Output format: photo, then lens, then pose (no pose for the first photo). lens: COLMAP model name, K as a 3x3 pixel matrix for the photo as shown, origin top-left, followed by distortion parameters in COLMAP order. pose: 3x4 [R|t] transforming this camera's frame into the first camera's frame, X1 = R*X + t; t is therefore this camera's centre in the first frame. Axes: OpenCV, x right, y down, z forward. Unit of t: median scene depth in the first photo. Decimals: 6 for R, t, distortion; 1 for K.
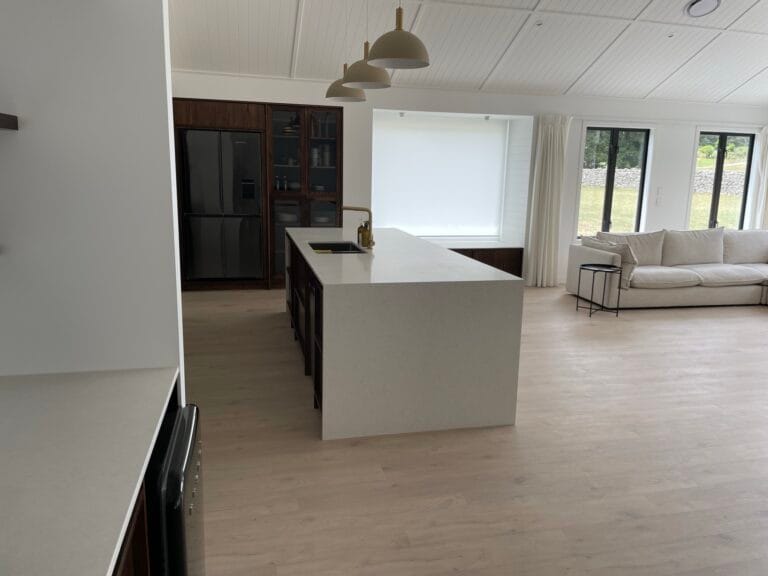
lens RADIAL K [[581.2, 0, 391.6], [0, 581.2, 286.1], [0, 0, 1]] dist [0.074807, -0.091672]
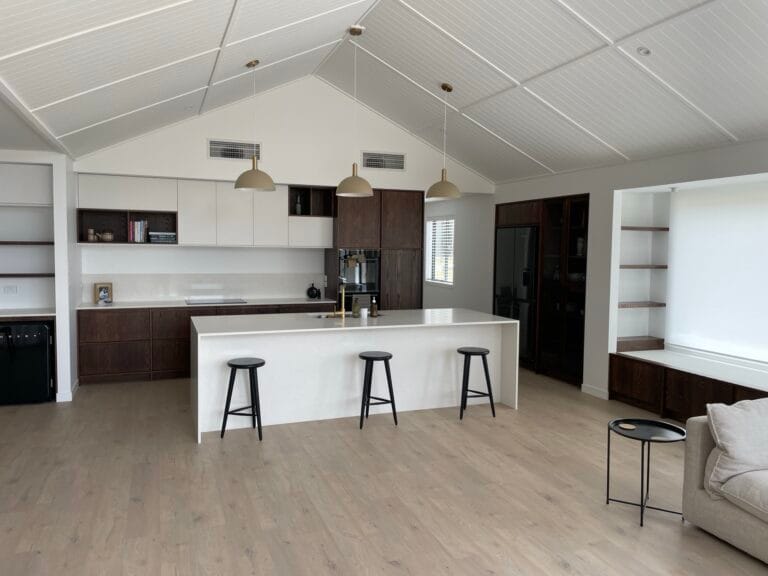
lens RADIAL K [[581.2, 0, 384.4], [0, 581.2, 282.9], [0, 0, 1]] dist [0.074807, -0.091672]
pose [[0.122525, 0.038826, -0.991706, 0.803265], [-0.201853, 0.979324, 0.013402, -0.114460], [0.971722, 0.198537, 0.127828, 0.595963]]
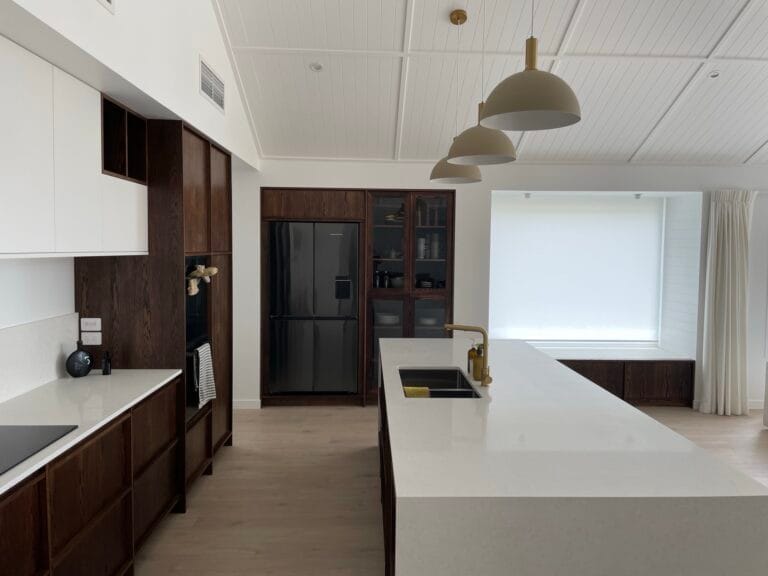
lens RADIAL K [[581.2, 0, 389.9], [0, 581.2, 284.9], [0, 0, 1]] dist [0.074807, -0.091672]
pose [[0.978543, -0.002372, -0.206029, -0.003119], [-0.025592, 0.990791, -0.132960, -0.057606], [0.204447, 0.135380, 0.969471, 0.189049]]
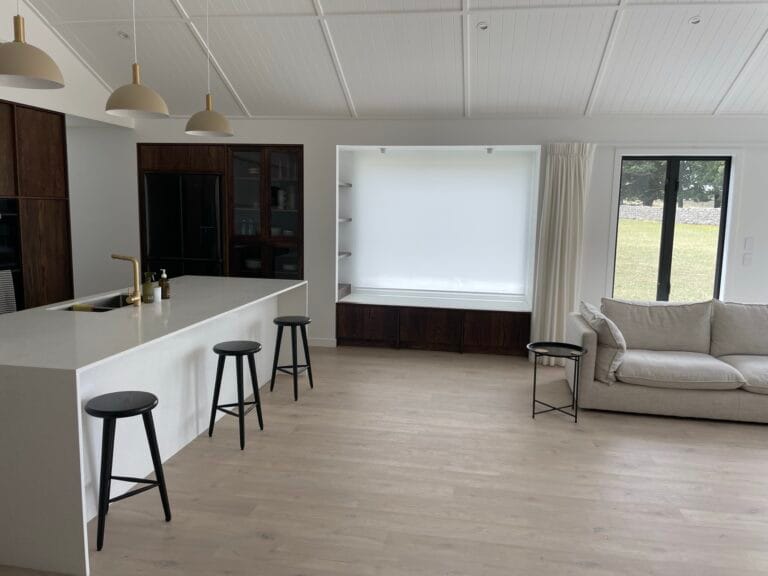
lens RADIAL K [[581.2, 0, 391.4], [0, 581.2, 284.2], [0, 0, 1]] dist [0.074807, -0.091672]
pose [[0.919226, 0.046433, -0.390983, 0.406317], [-0.075822, 0.995311, -0.060059, -0.047519], [0.386361, 0.084853, 0.918436, 0.240848]]
